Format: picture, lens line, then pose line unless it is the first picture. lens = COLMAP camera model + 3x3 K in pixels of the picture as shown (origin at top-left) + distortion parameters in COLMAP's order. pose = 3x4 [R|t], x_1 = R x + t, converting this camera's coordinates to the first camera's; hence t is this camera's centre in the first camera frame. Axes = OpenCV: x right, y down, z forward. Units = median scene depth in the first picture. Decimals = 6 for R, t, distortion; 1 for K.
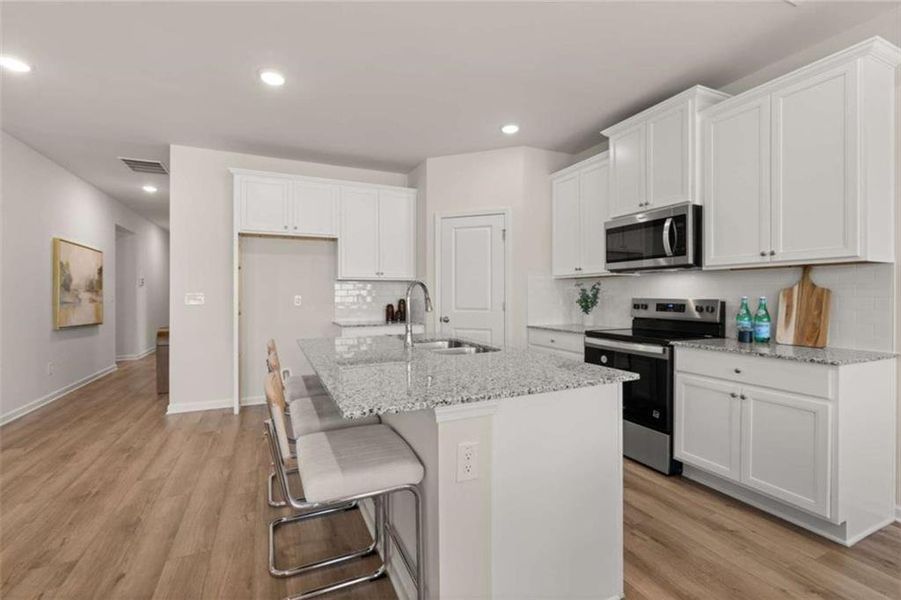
lens RADIAL K [[399.5, 0, 447.4], [0, 399.5, 295.0], [0, 0, 1]] dist [0.001740, 0.000974]
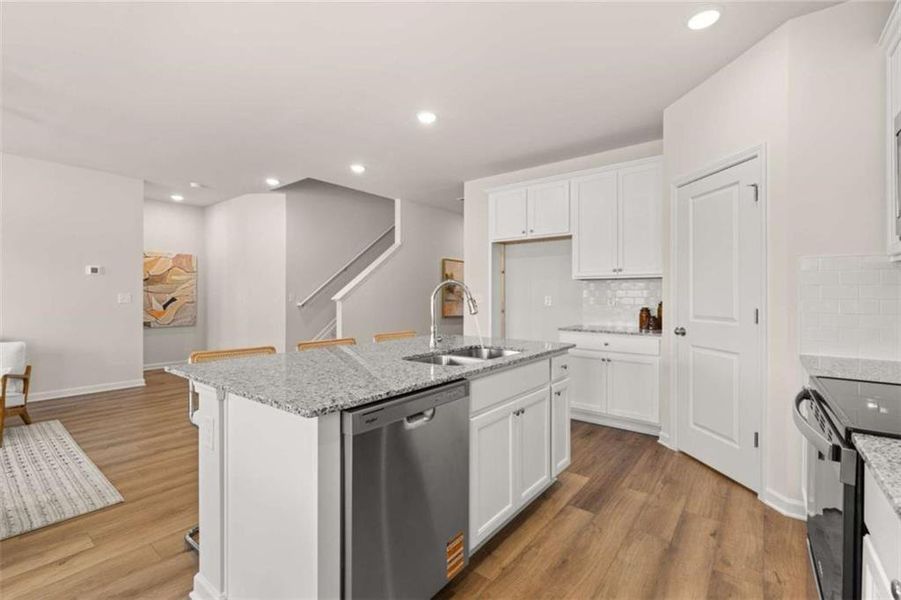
lens RADIAL K [[399.5, 0, 442.4], [0, 399.5, 295.0], [0, 0, 1]] dist [0.001740, 0.000974]
pose [[0.457576, 0.001058, -0.889170, 0.543517], [-0.003958, 0.999992, -0.000847, -0.000449], [0.889161, 0.003907, 0.457577, 0.399362]]
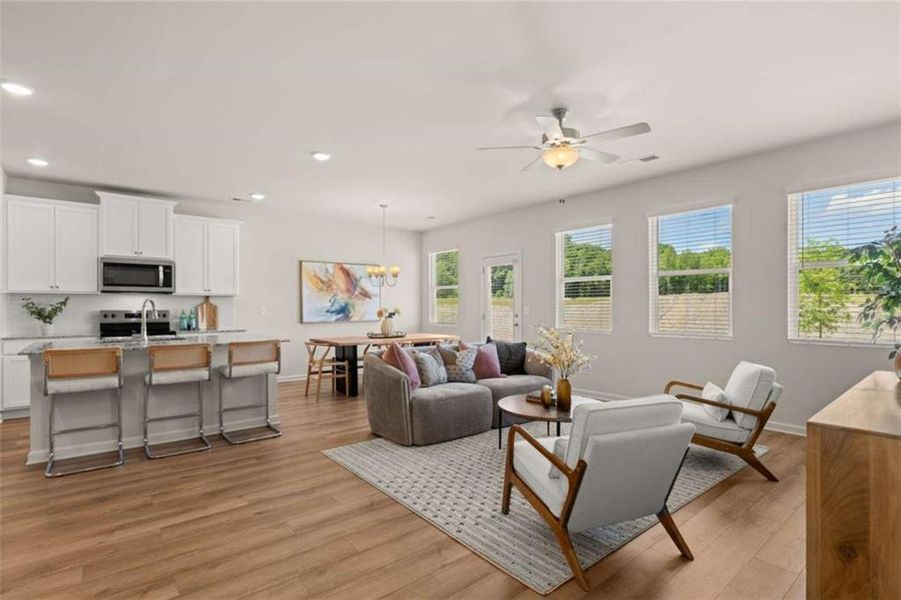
lens RADIAL K [[436.8, 0, 448.5], [0, 436.8, 305.5], [0, 0, 1]] dist [0.004723, -0.001106]
pose [[-0.256681, 0.004963, 0.966484, -1.424006], [0.002652, 0.999987, -0.004431, 0.000783], [-0.966493, 0.001426, -0.256690, 0.203851]]
